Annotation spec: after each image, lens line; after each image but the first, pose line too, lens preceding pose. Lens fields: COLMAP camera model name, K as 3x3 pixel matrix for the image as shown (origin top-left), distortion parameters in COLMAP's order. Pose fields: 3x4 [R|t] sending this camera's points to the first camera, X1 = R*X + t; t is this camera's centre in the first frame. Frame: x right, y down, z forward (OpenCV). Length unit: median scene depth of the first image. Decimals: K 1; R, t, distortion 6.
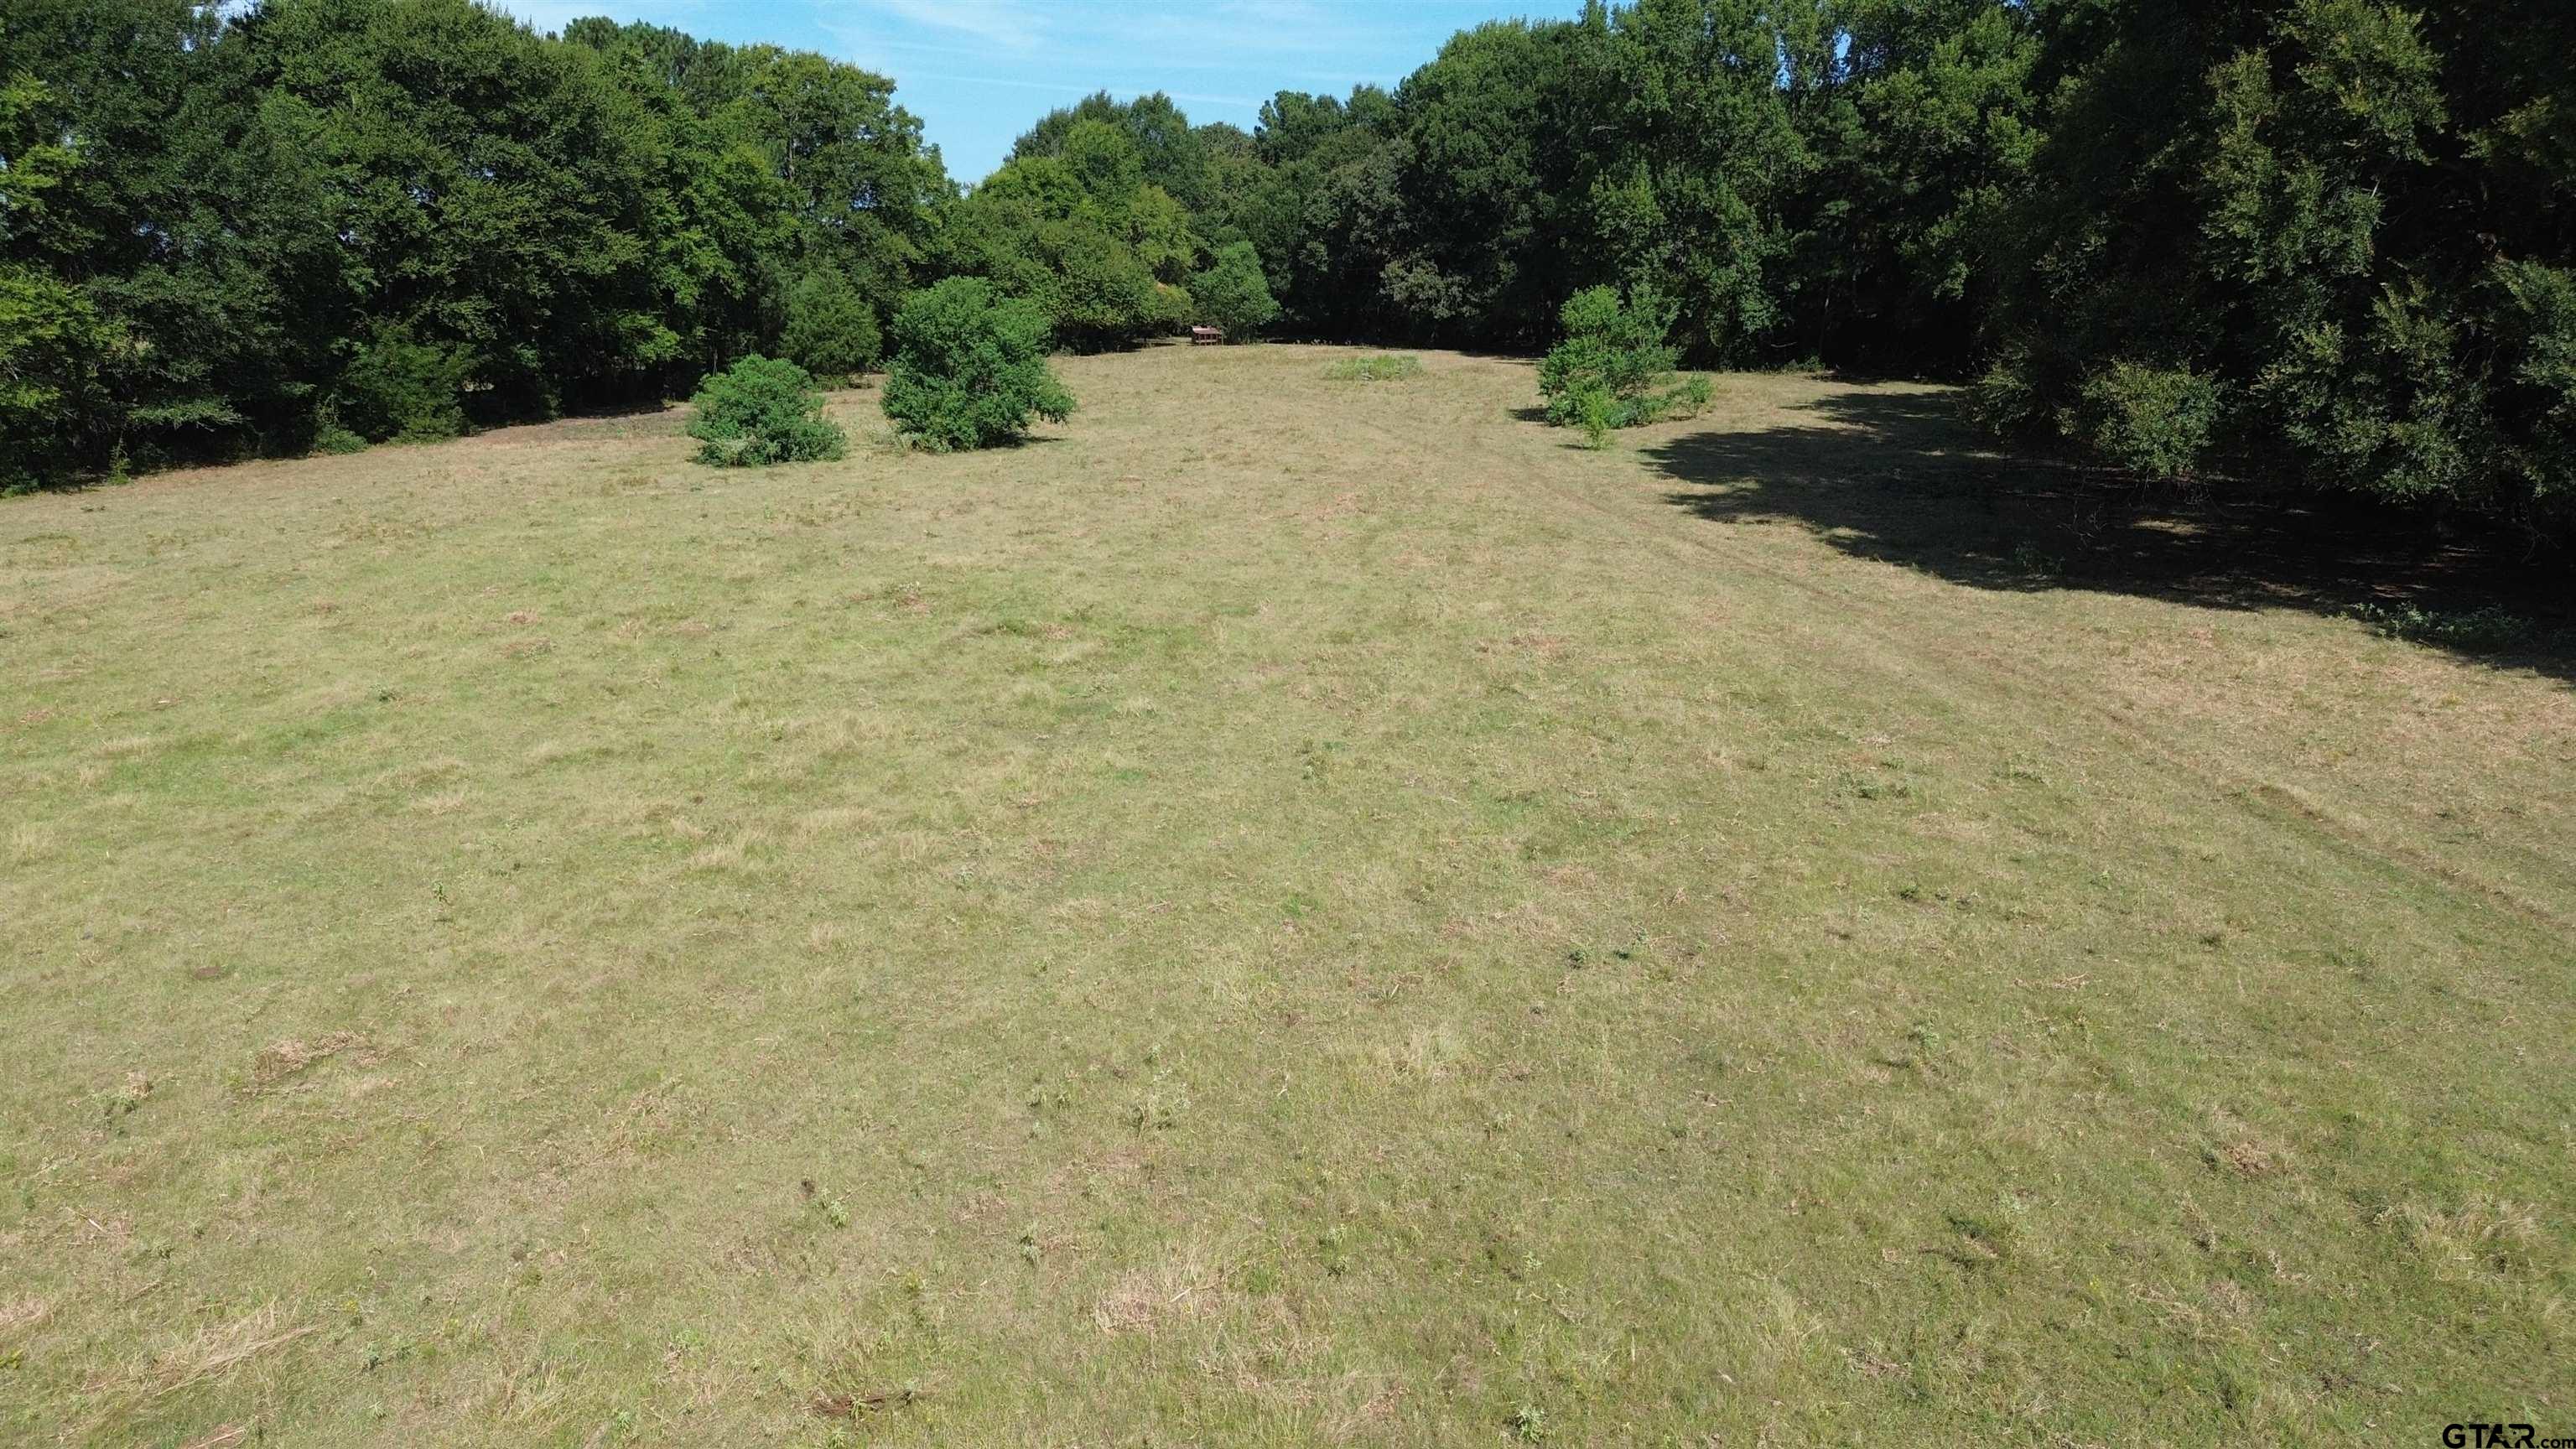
lens RADIAL K [[1751.9, 0, 1326.4], [0, 1751.9, 712.0], [0, 0, 1]] dist [0.031461, -0.018672]
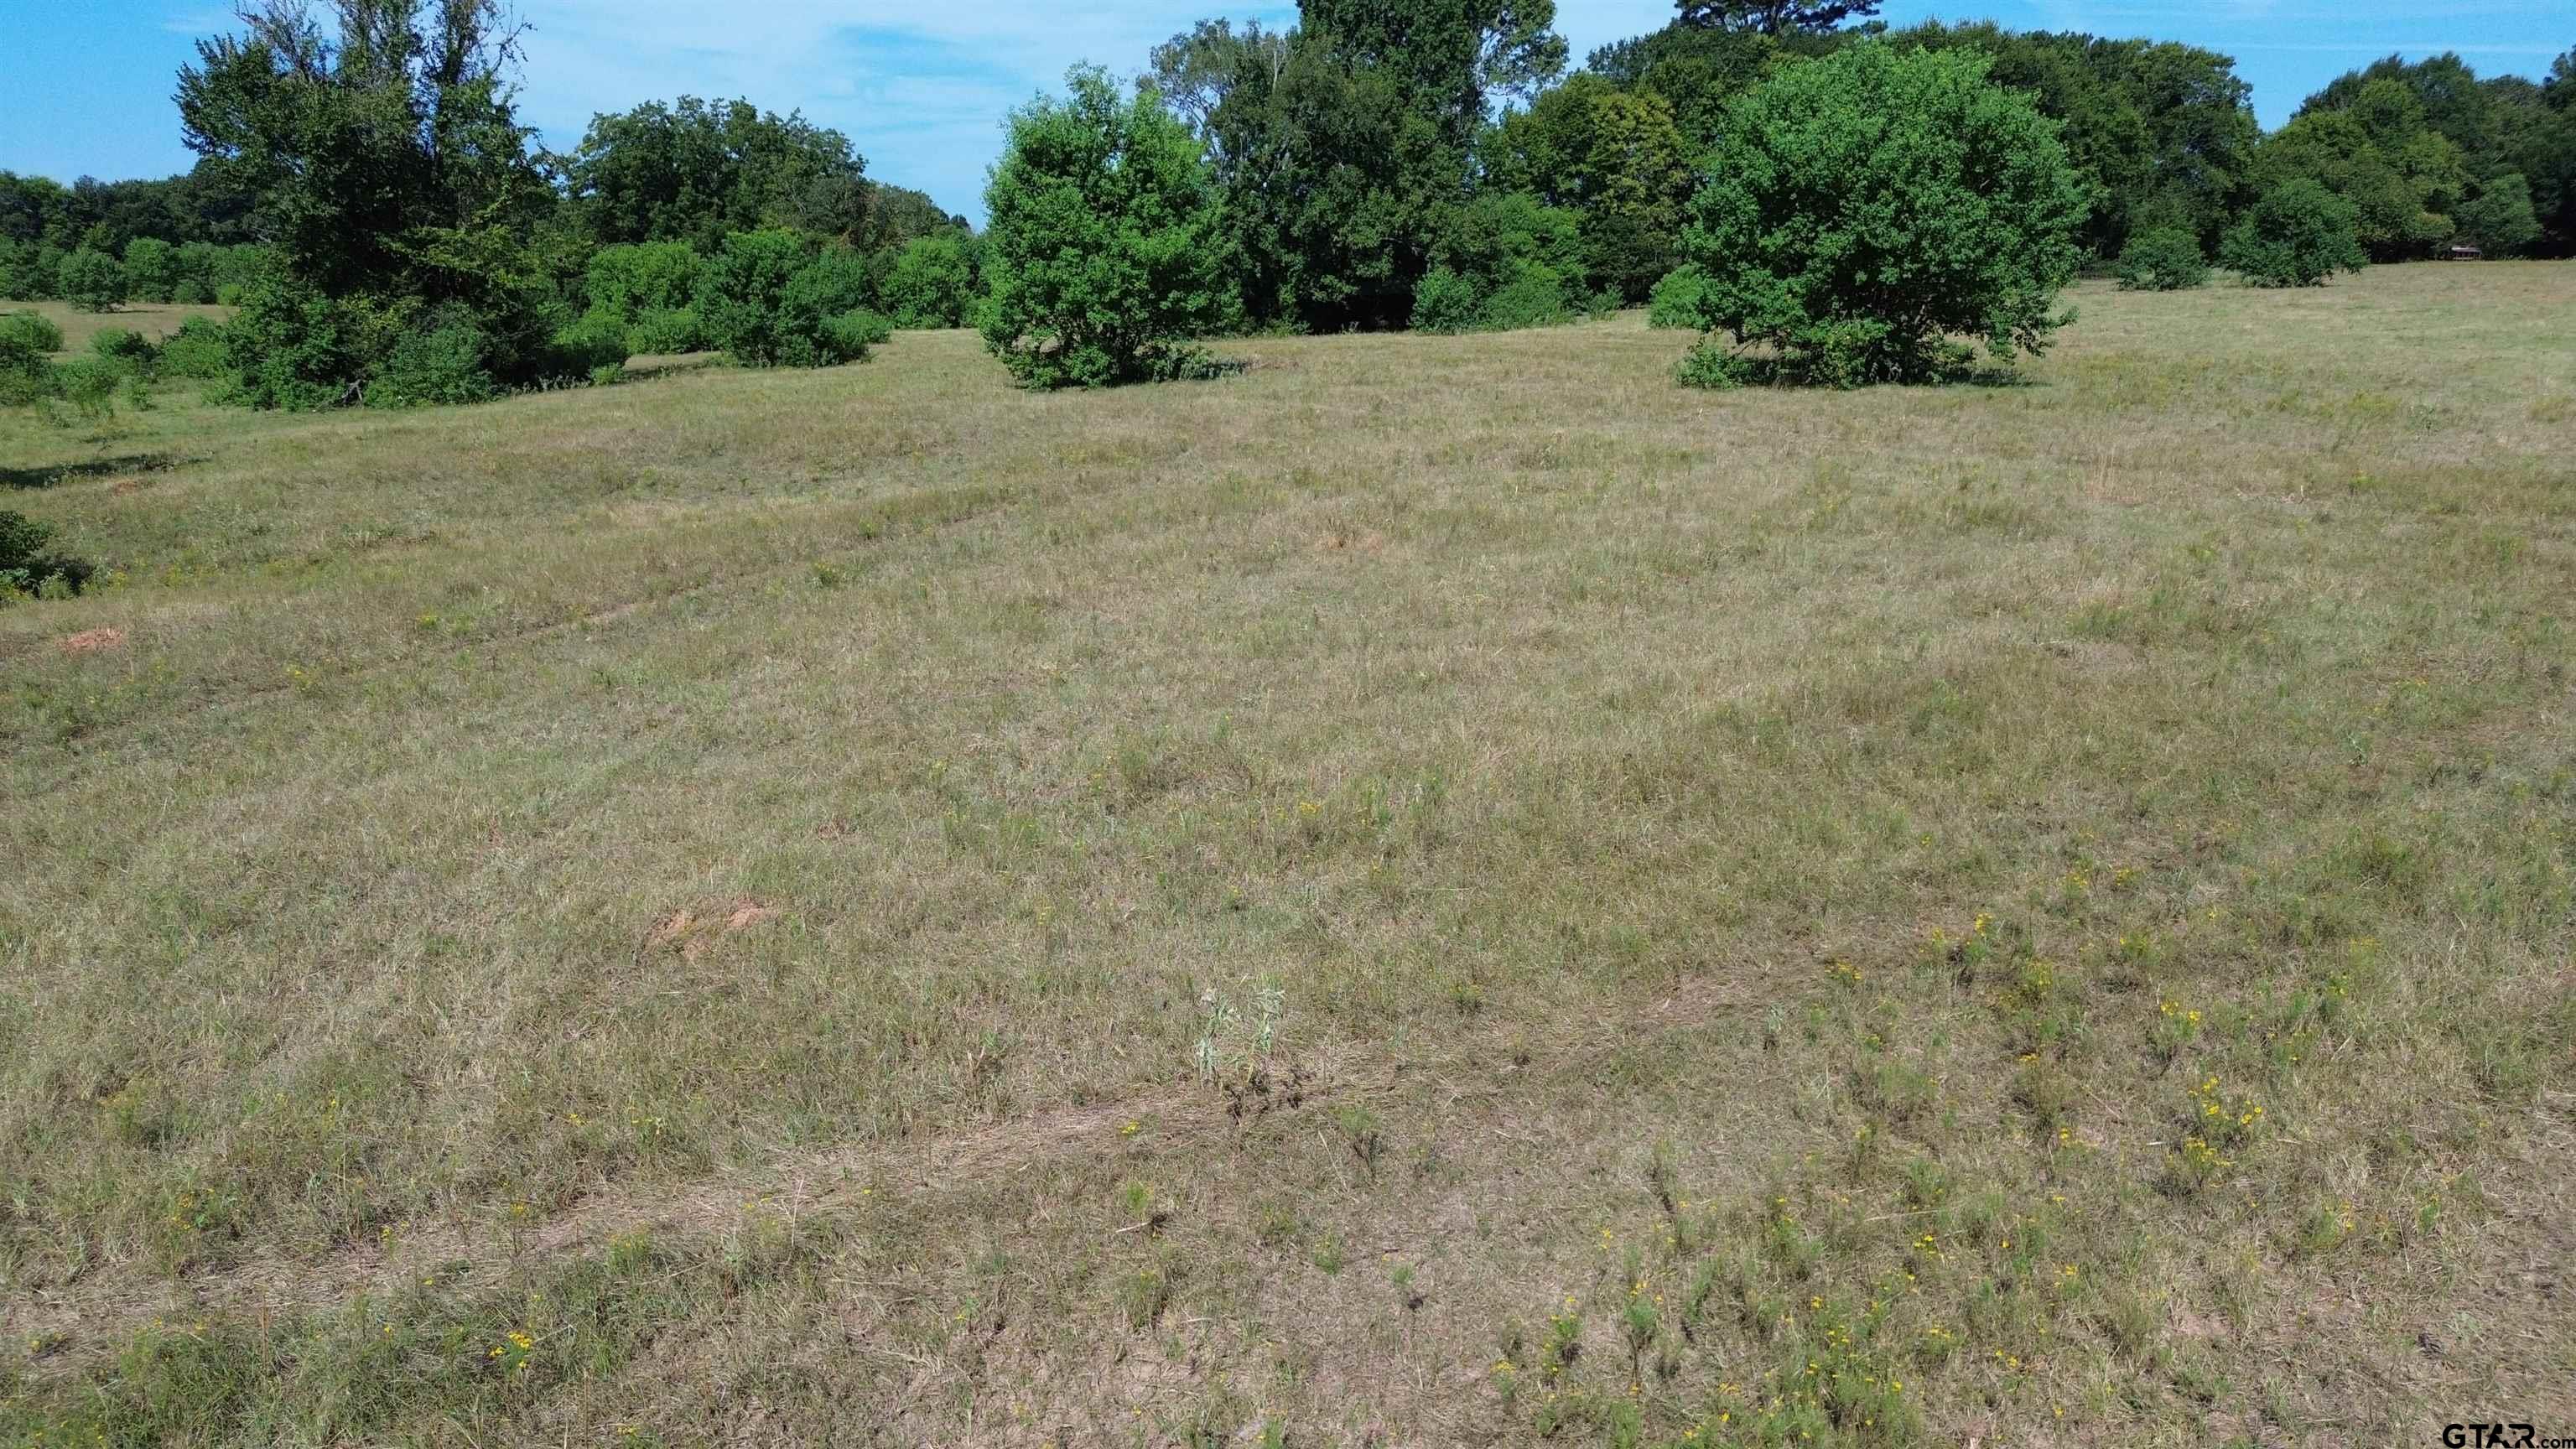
lens RADIAL K [[1751.9, 0, 1326.4], [0, 1751.9, 712.0], [0, 0, 1]] dist [0.031461, -0.018672]
pose [[0.816427, 0.146802, -0.558477, 0.018356], [-0.143329, 0.988397, 0.050283, 0.143088], [0.559378, 0.038993, 0.827995, -0.416770]]
